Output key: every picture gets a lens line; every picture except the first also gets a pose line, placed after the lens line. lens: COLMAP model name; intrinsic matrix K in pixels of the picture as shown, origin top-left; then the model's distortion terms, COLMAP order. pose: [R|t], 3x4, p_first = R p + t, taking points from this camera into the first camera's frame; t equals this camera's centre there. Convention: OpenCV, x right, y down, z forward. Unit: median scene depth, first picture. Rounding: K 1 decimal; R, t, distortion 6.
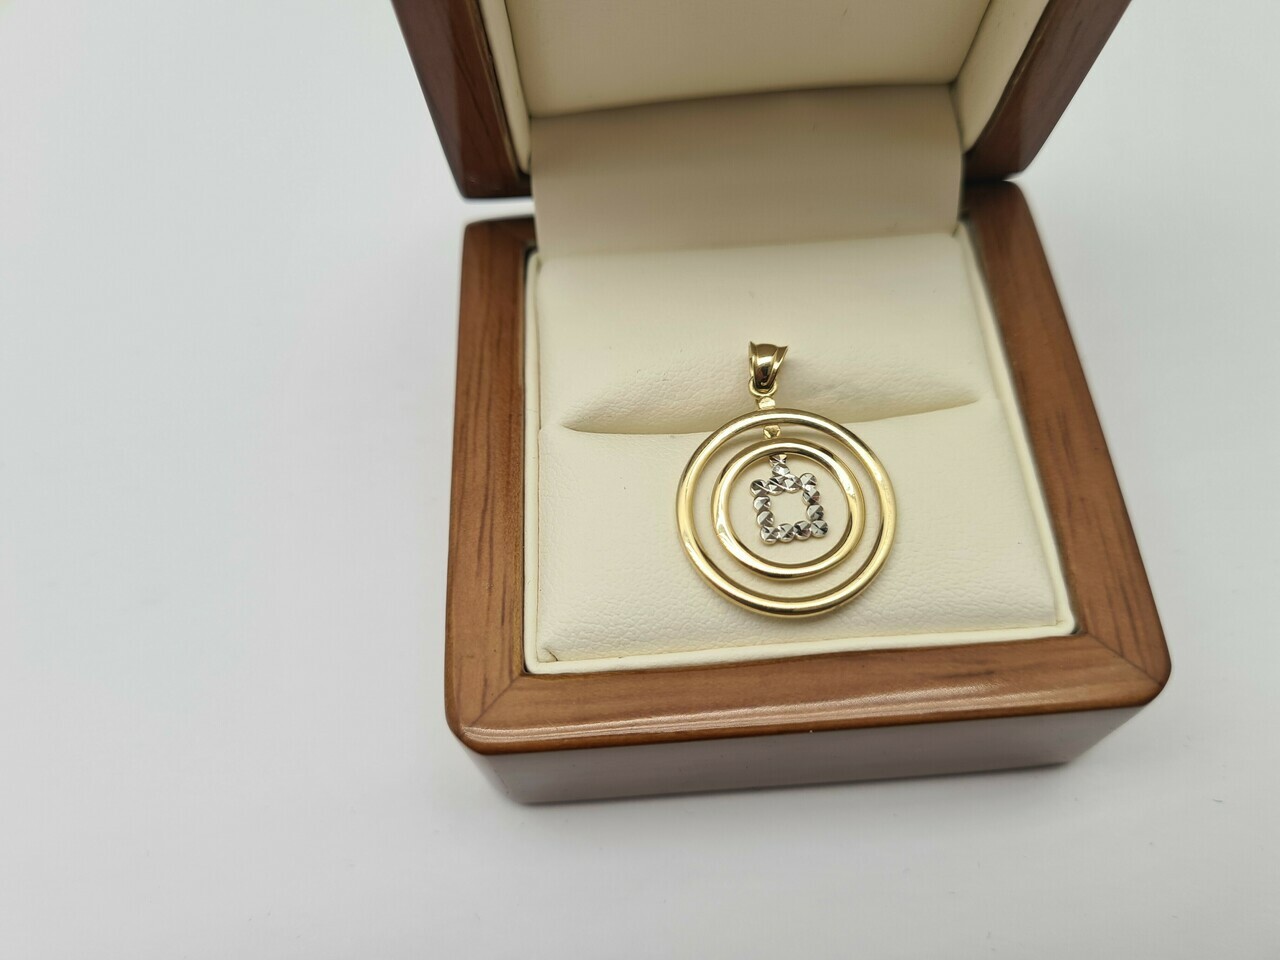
lens RADIAL K [[997.2, 0, 640.0], [0, 997.2, 480.0], [0, 0, 1]] dist [0.003526, 0.002887]
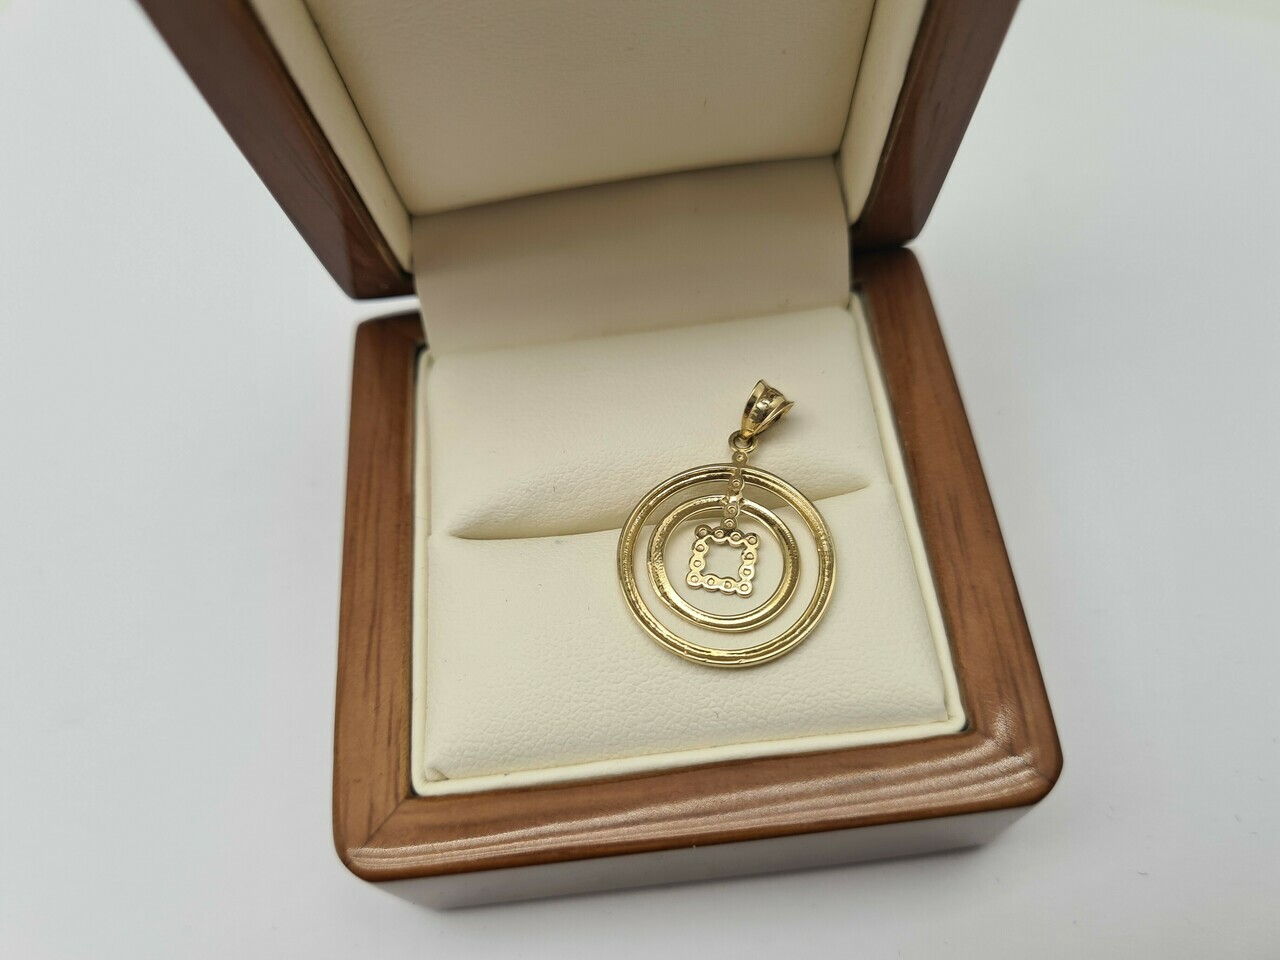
lens RADIAL K [[997.2, 0, 640.0], [0, 997.2, 480.0], [0, 0, 1]] dist [0.003526, 0.002887]
pose [[0.997840, -0.054305, -0.036963, 0.159580], [0.055009, 0.998318, 0.018314, -0.121750], [0.035906, -0.020308, 0.999149, 0.012731]]
